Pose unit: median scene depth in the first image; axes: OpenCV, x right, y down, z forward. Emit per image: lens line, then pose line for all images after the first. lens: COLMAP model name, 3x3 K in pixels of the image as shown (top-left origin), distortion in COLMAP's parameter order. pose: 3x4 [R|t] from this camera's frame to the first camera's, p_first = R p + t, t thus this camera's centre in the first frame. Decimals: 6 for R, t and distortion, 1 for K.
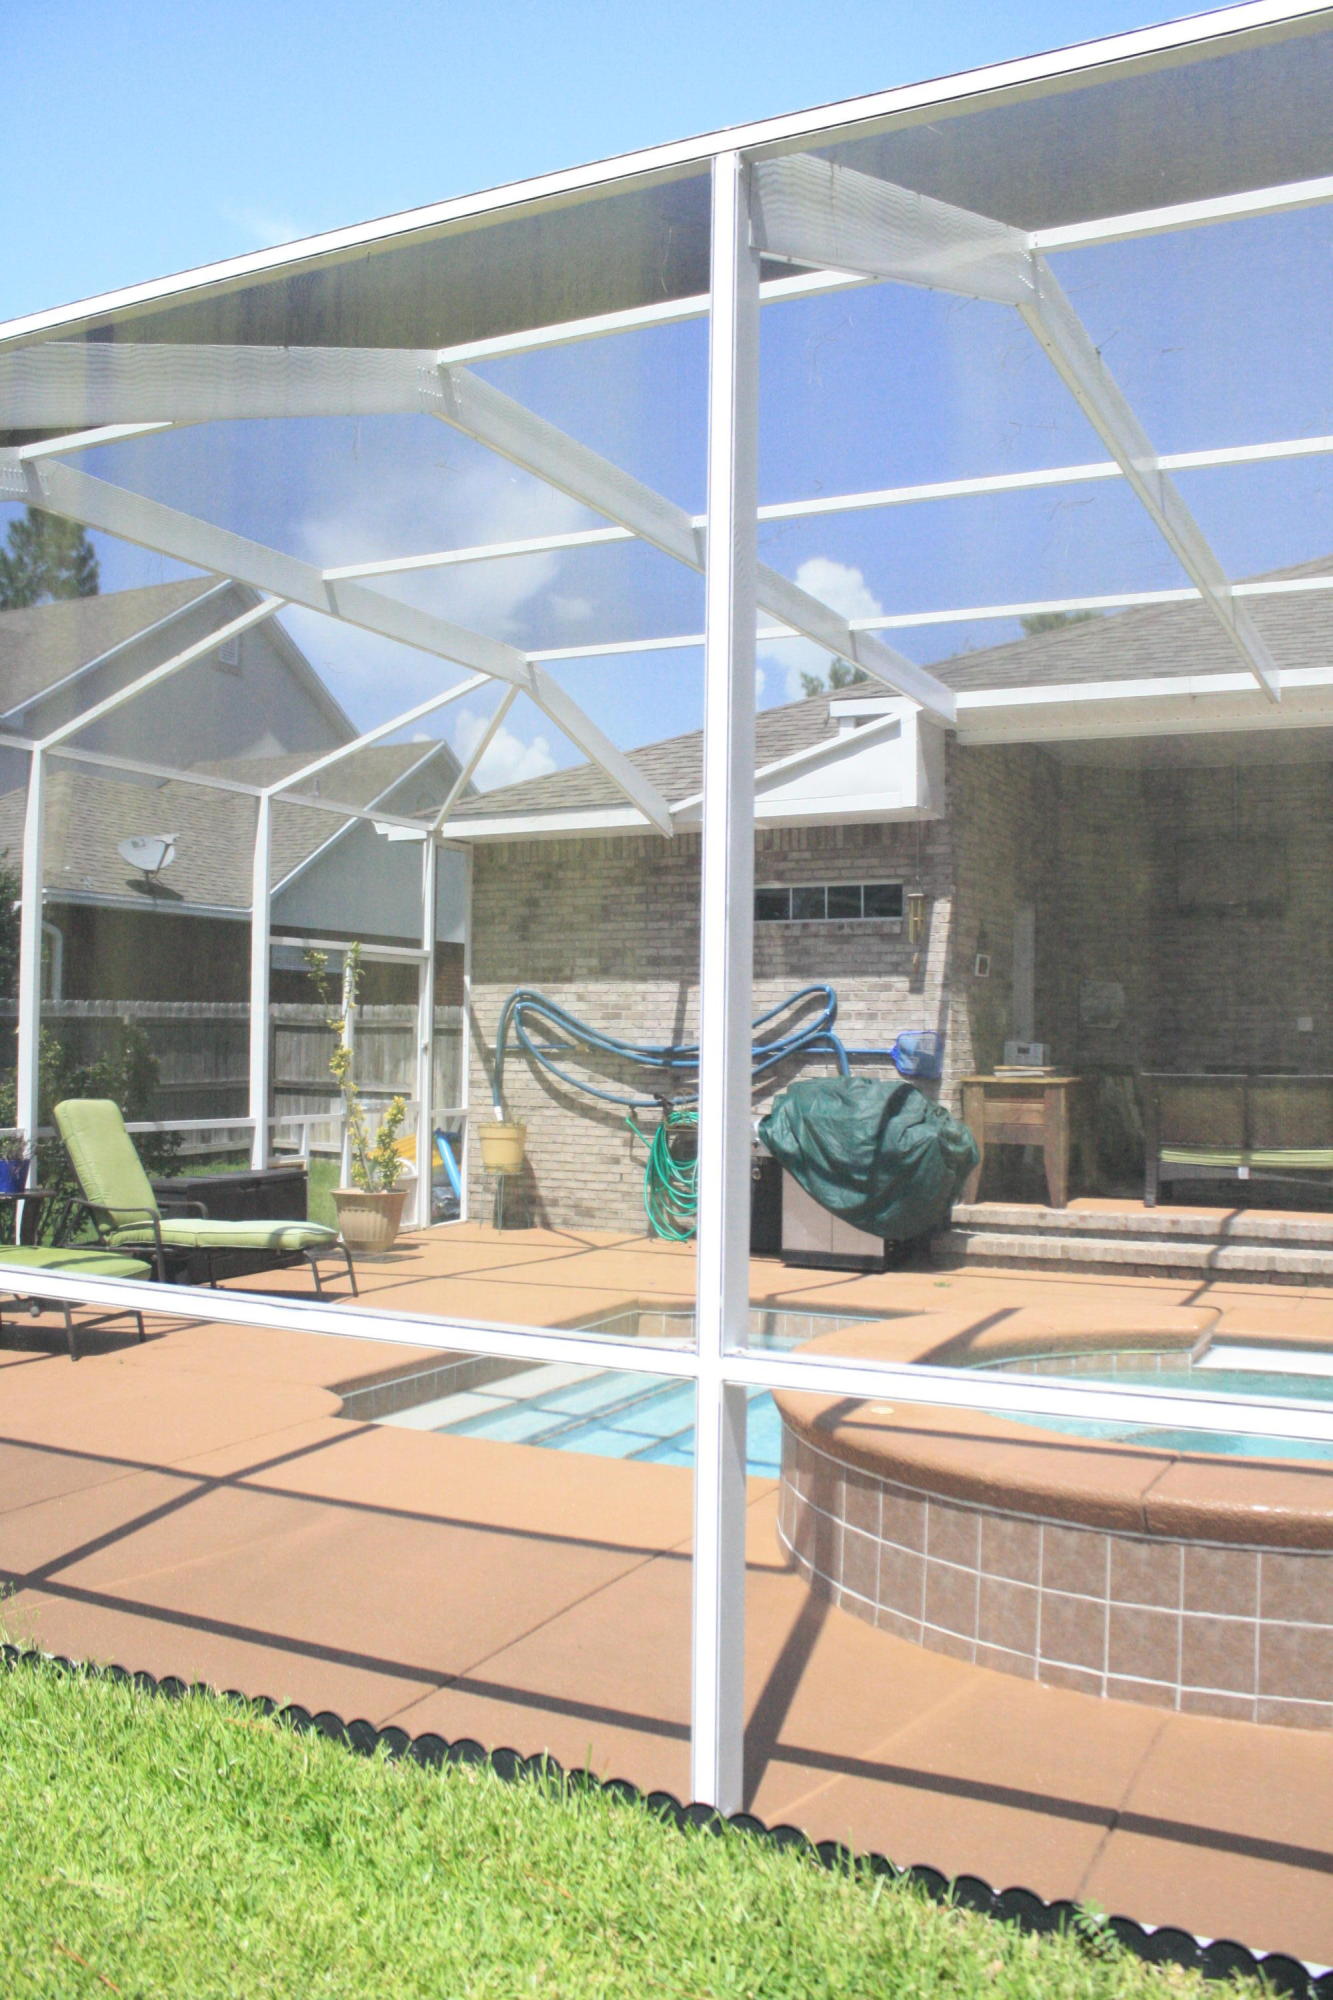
lens RADIAL K [[1675.1, 0, 676.0], [0, 1675.1, 990.7], [0, 0, 1]] dist [-0.168539, 0.155073]
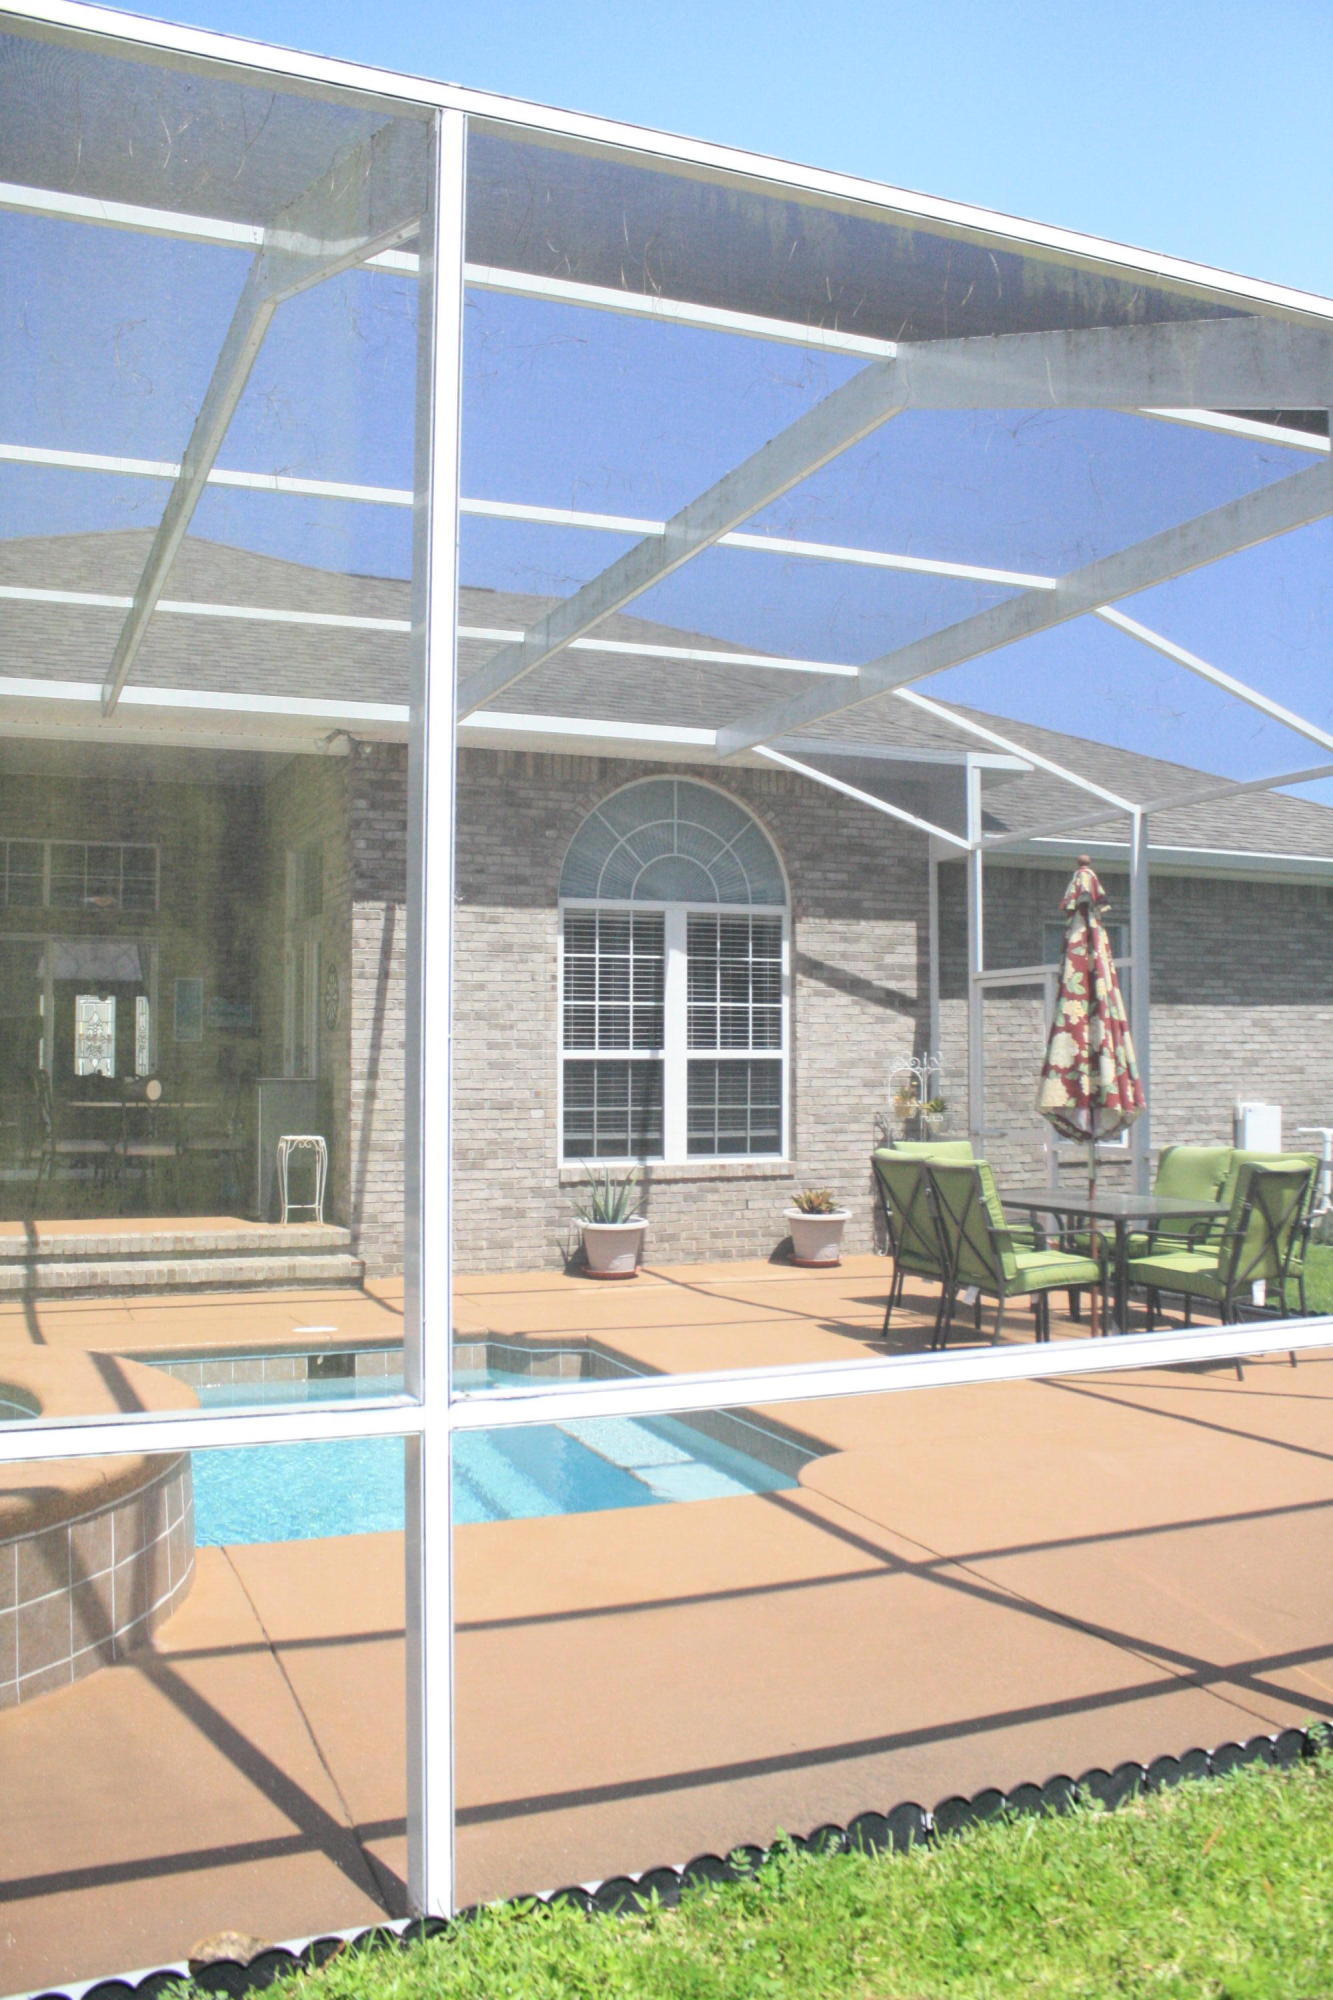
lens RADIAL K [[1675.1, 0, 676.0], [0, 1675.1, 990.7], [0, 0, 1]] dist [-0.168539, 0.155073]
pose [[0.670247, 0.027532, 0.741627, -0.477308], [-0.022103, 0.999609, -0.017134, 0.003809], [-0.741809, -0.004908, 0.670594, 0.235459]]
